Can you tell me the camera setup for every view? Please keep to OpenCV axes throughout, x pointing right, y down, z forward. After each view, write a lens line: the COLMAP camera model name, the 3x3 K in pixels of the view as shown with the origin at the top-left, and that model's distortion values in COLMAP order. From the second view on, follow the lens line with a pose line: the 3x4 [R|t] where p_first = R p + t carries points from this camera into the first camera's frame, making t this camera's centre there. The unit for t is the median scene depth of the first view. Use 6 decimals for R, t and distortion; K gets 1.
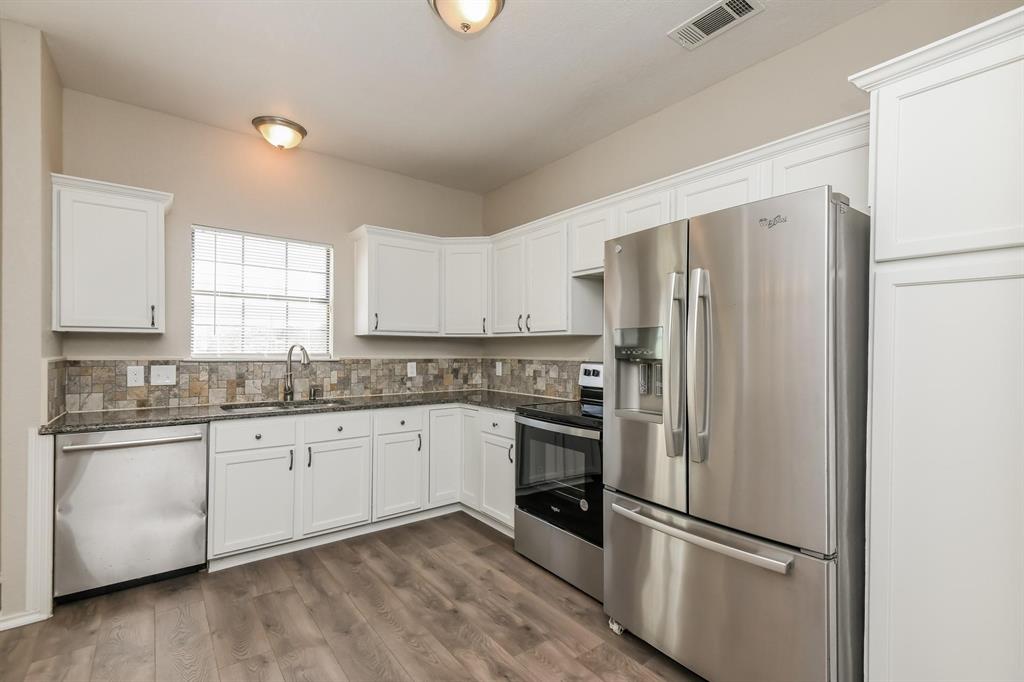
lens RADIAL K [[470.4, 0, 534.3], [0, 470.4, 346.1], [0, 0, 1]] dist [-0.006876, -0.004796]
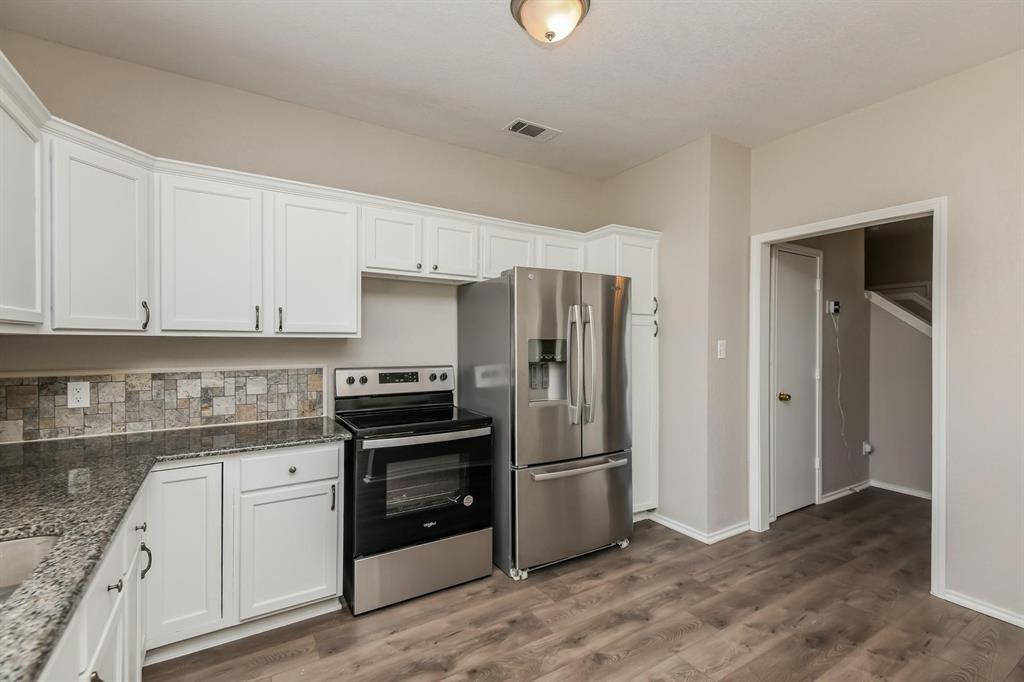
lens RADIAL K [[443.7, 0, 514.3], [0, 443.7, 346.5], [0, 0, 1]] dist [0.026017, -0.000619]
pose [[0.117449, -0.014570, 0.992972, -0.673292], [-0.008964, 0.999836, 0.015731, -0.023134], [-0.993038, -0.010749, 0.117299, 0.590973]]
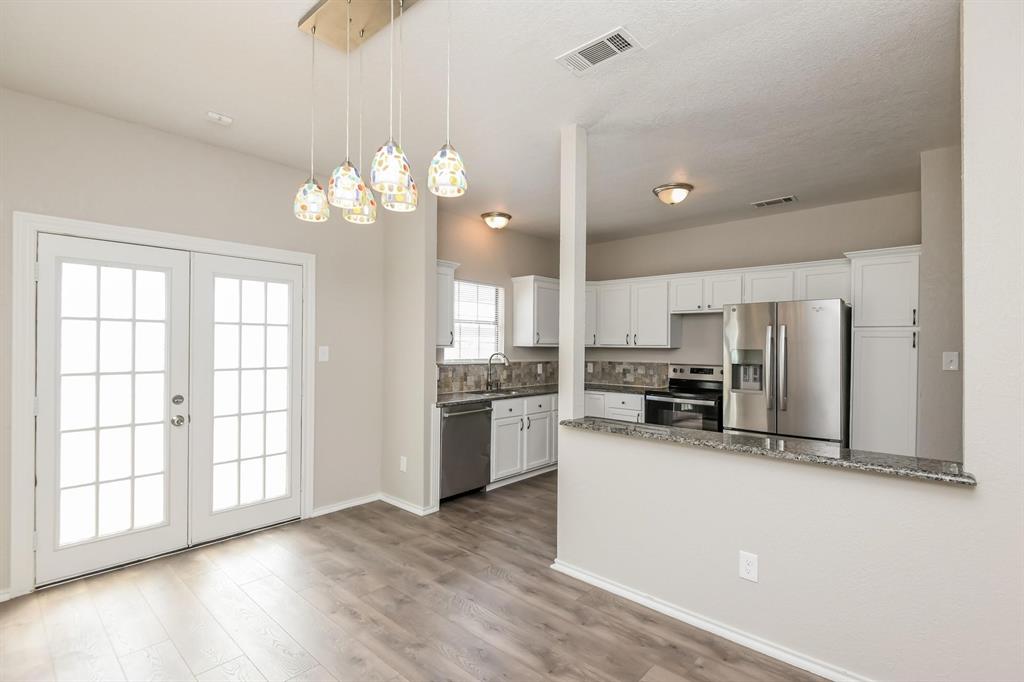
lens RADIAL K [[470.4, 0, 532.9], [0, 470.4, 343.6], [0, 0, 1]] dist [-0.006876, -0.004796]
pose [[0.983245, 0.003736, 0.182253, -0.685172], [-0.004341, 0.999986, 0.002923, -0.041518], [-0.182239, -0.003665, 0.983247, -0.558857]]
